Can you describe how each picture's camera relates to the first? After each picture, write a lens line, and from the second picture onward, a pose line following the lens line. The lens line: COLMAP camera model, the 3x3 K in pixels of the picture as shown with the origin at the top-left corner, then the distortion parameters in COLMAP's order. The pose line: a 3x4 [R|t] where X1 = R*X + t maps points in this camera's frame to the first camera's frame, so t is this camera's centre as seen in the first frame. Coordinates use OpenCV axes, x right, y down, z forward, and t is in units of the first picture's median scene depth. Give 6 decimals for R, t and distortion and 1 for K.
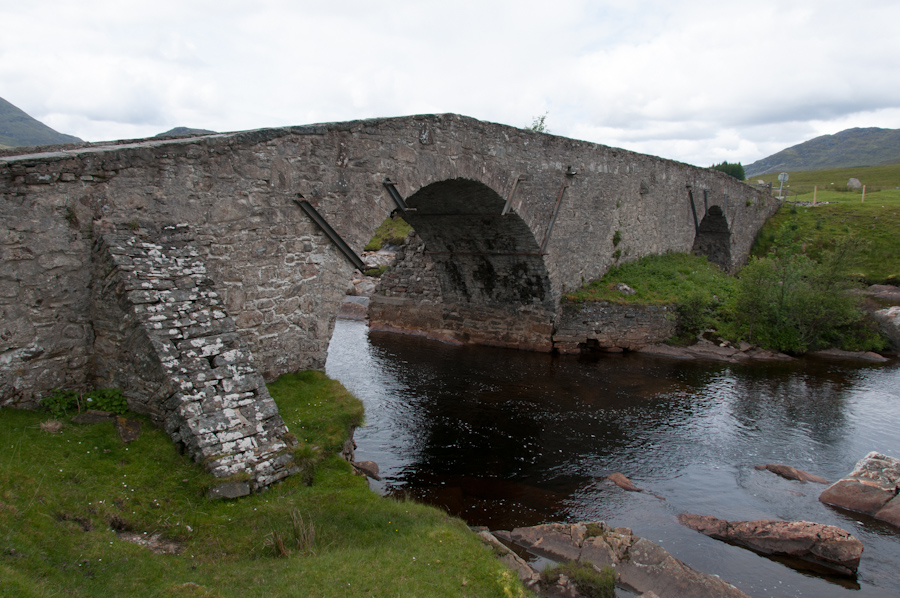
lens RADIAL K [[680.2, 0, 450.0], [0, 680.2, 299.0], [0, 0, 1]] dist [0.051223, -0.007341]
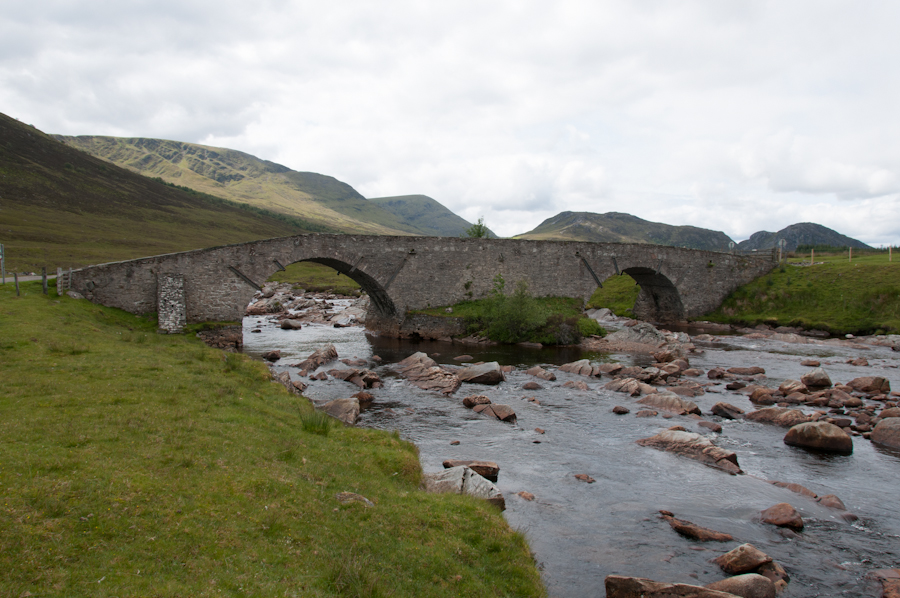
lens RADIAL K [[677.6, 0, 450.0], [0, 677.6, 299.0], [0, 0, 1]] dist [0.056233, -0.063773]
pose [[0.856127, 0.000210, -0.516766, 1.333216], [-0.056228, 0.994101, -0.092749, 0.140920], [0.513698, 0.108462, 0.851088, -0.677619]]
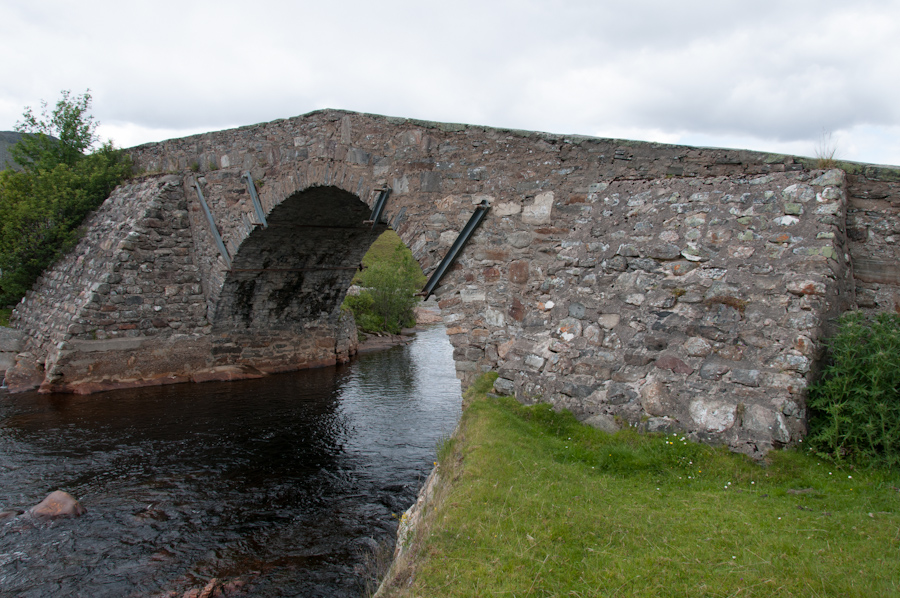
lens RADIAL K [[683.1, 0, 450.0], [0, 683.1, 299.0], [0, 0, 1]] dist [0.058933, -0.058082]
pose [[0.224369, -0.085049, 0.970786, -0.781491], [0.079925, 0.994434, 0.068648, -0.073061], [-0.971221, 0.062187, 0.229918, 0.592620]]
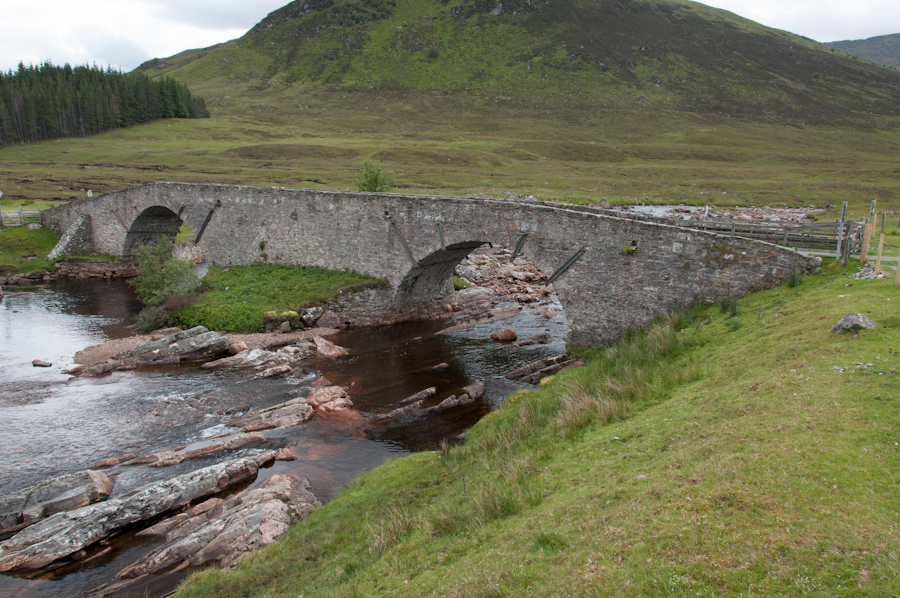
lens RADIAL K [[680.2, 0, 450.0], [0, 680.2, 299.0], [0, 0, 1]] dist [0.051223, -0.007341]
pose [[0.004253, 0.155918, -0.987761, 2.096886], [-0.166229, 0.974137, 0.153052, -0.323672], [0.986078, 0.163544, 0.030061, 1.616220]]
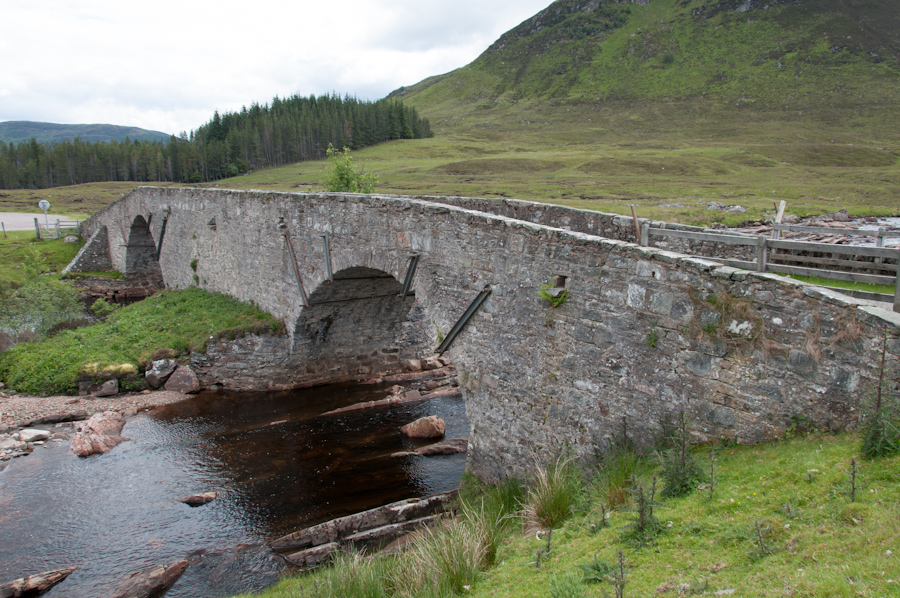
lens RADIAL K [[683.1, 0, 450.0], [0, 683.1, 299.0], [0, 0, 1]] dist [0.058933, -0.058082]
pose [[-0.322118, 0.127608, -0.938060, 1.416841], [-0.148677, 0.971759, 0.183247, -0.363741], [0.934952, 0.198495, -0.294049, 2.051920]]
